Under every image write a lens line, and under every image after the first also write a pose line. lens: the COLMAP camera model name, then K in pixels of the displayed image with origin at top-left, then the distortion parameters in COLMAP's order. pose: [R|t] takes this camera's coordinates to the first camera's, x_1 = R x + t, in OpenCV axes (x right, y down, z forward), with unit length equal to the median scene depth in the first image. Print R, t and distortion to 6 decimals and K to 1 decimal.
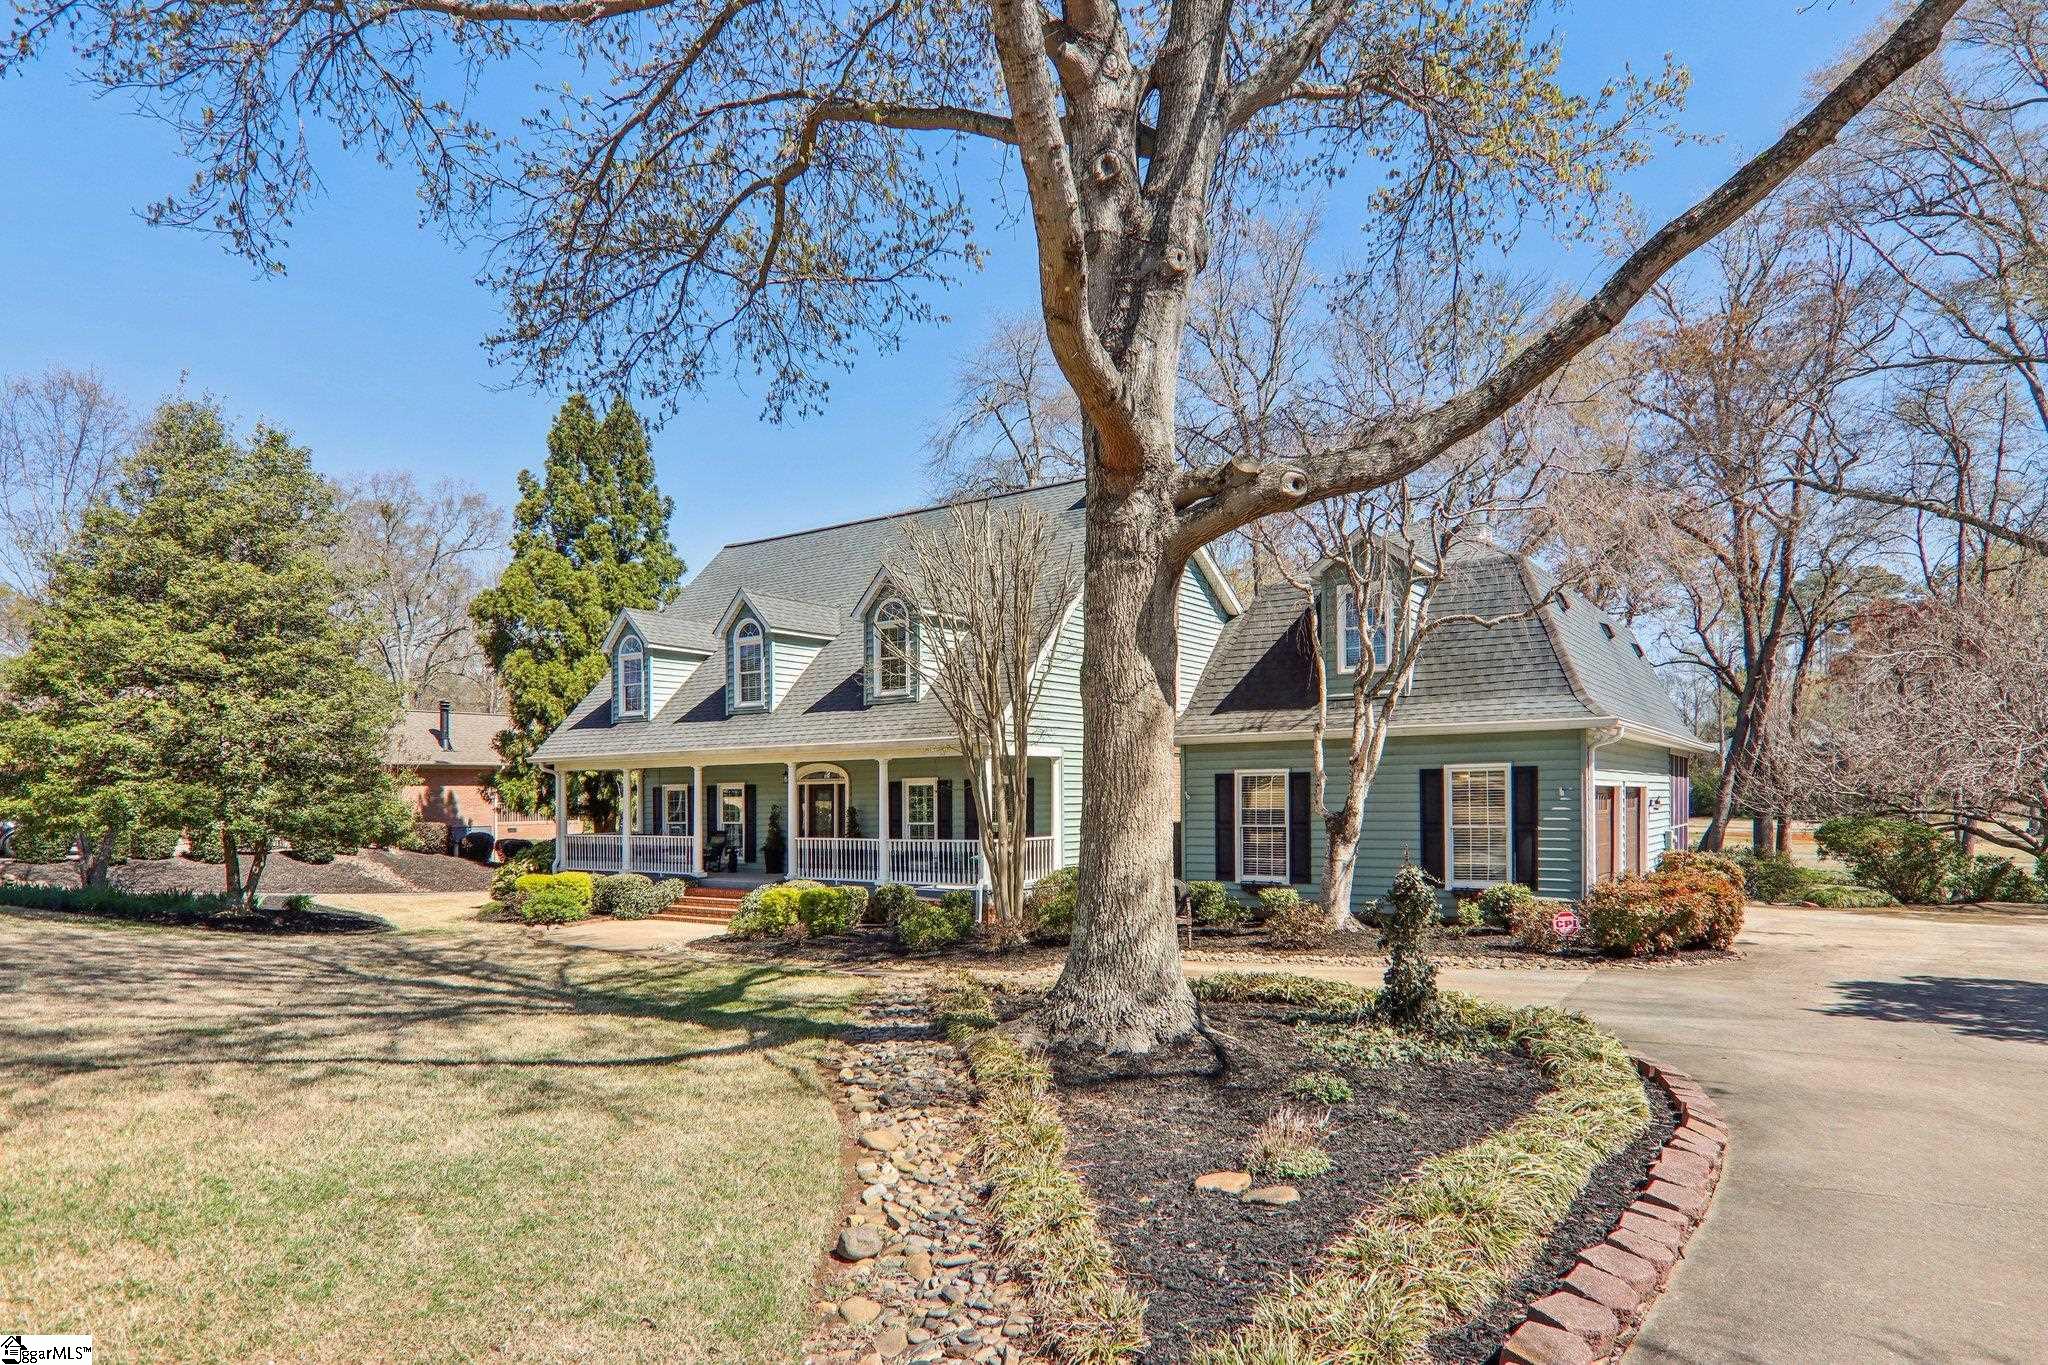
lens RADIAL K [[1123.5, 0, 1027.0], [0, 1123.5, 699.4], [0, 0, 1]] dist [-0.026710, -0.000307]
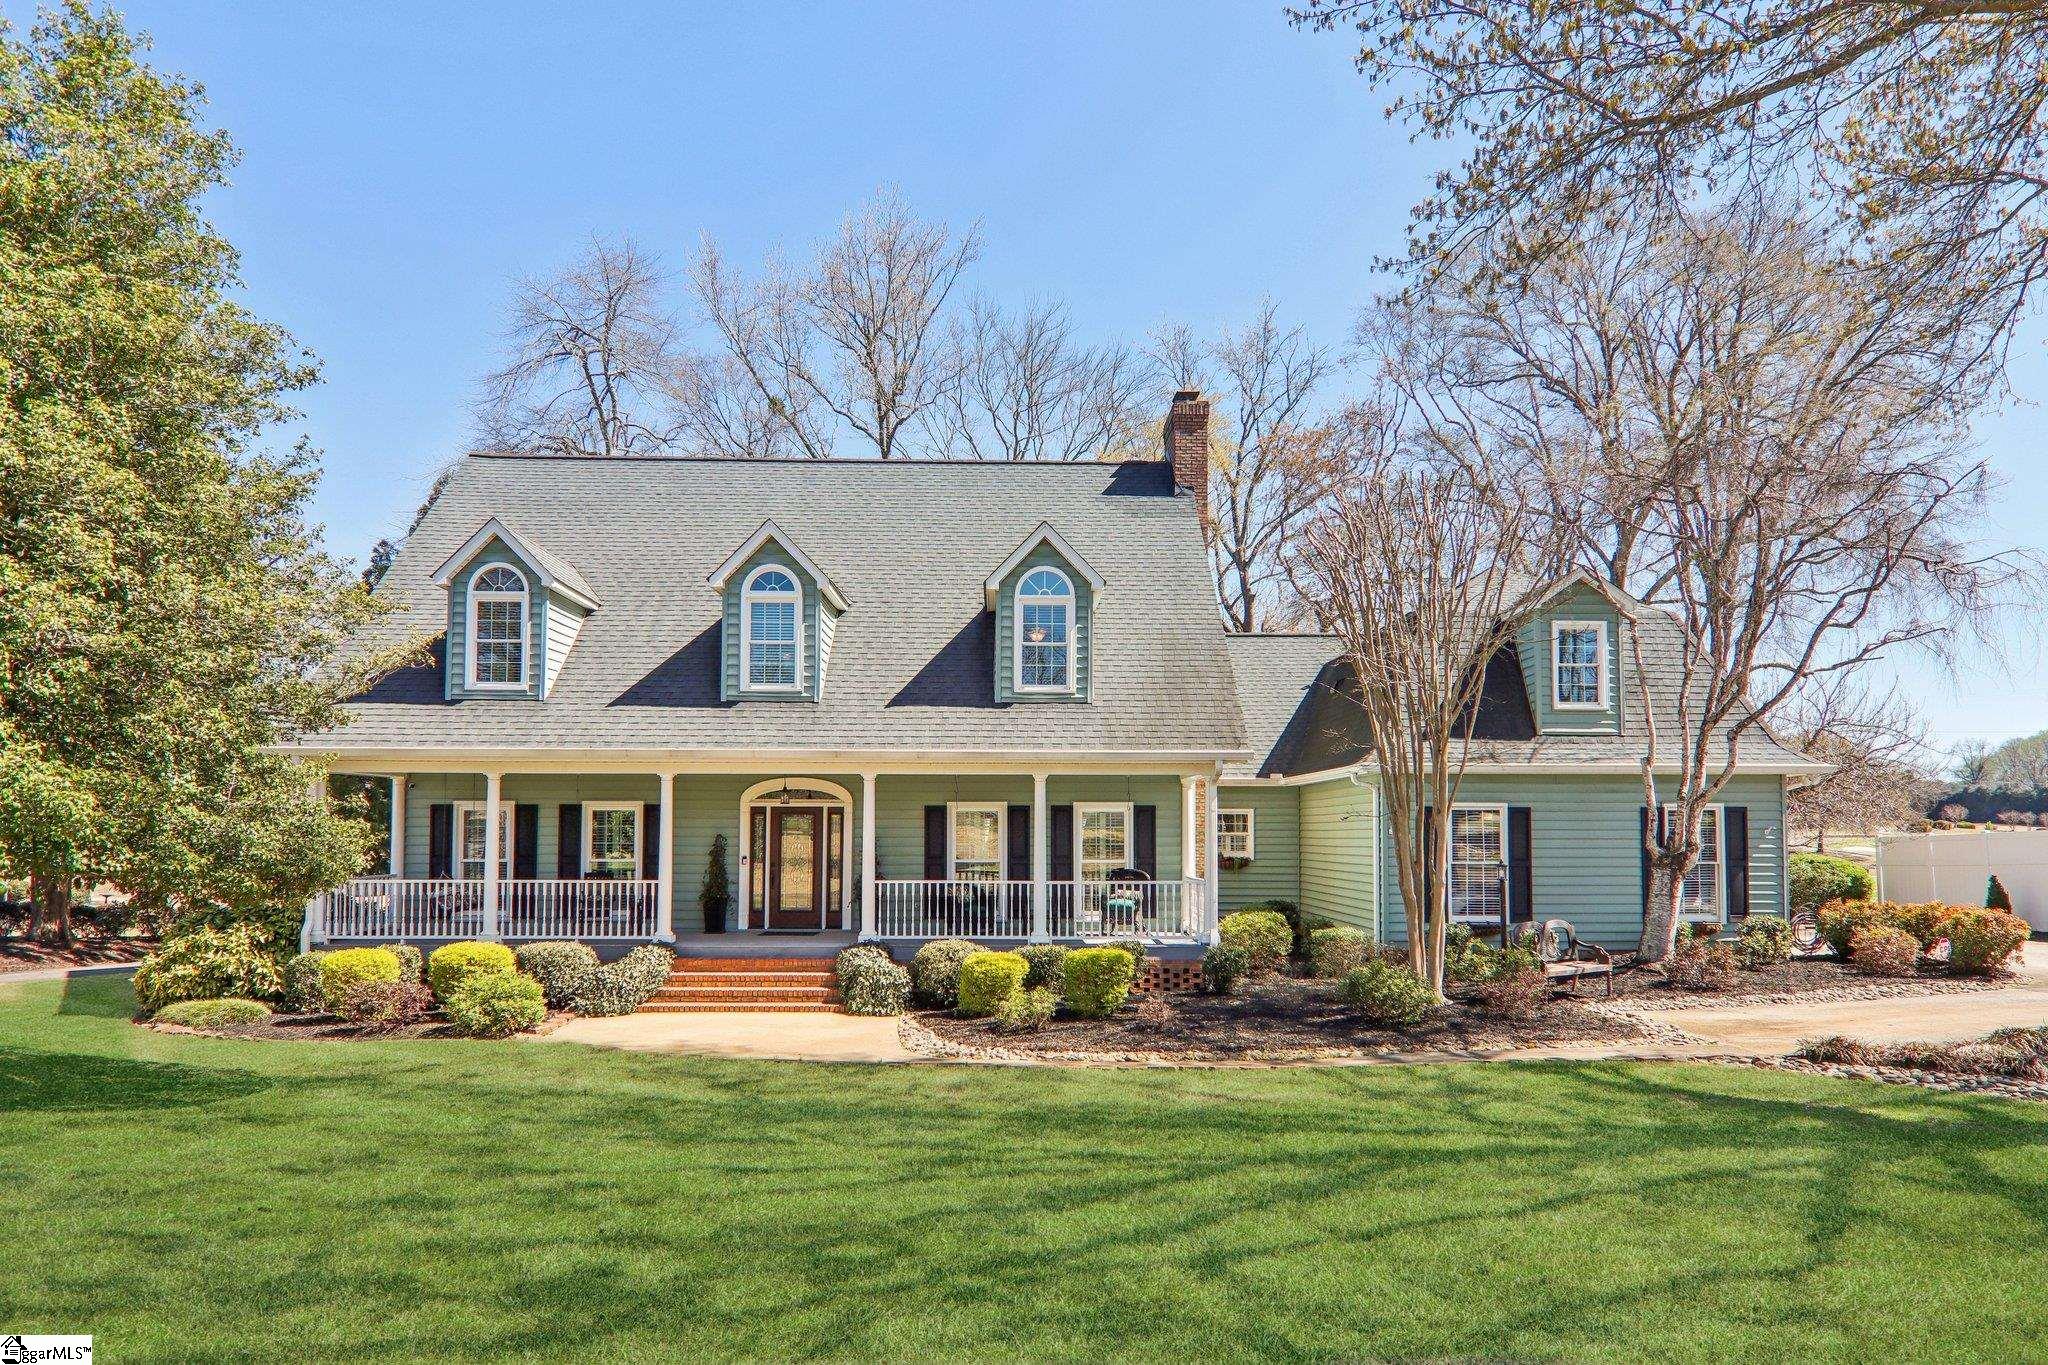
lens RADIAL K [[1123.5, 0, 1027.0], [0, 1123.5, 699.4], [0, 0, 1]] dist [-0.026710, -0.000307]
pose [[0.816894, 0.079088, 0.571340, -0.499358], [-0.062053, 0.996856, -0.049268, 0.034709], [-0.573441, 0.004793, 0.819233, 0.340135]]
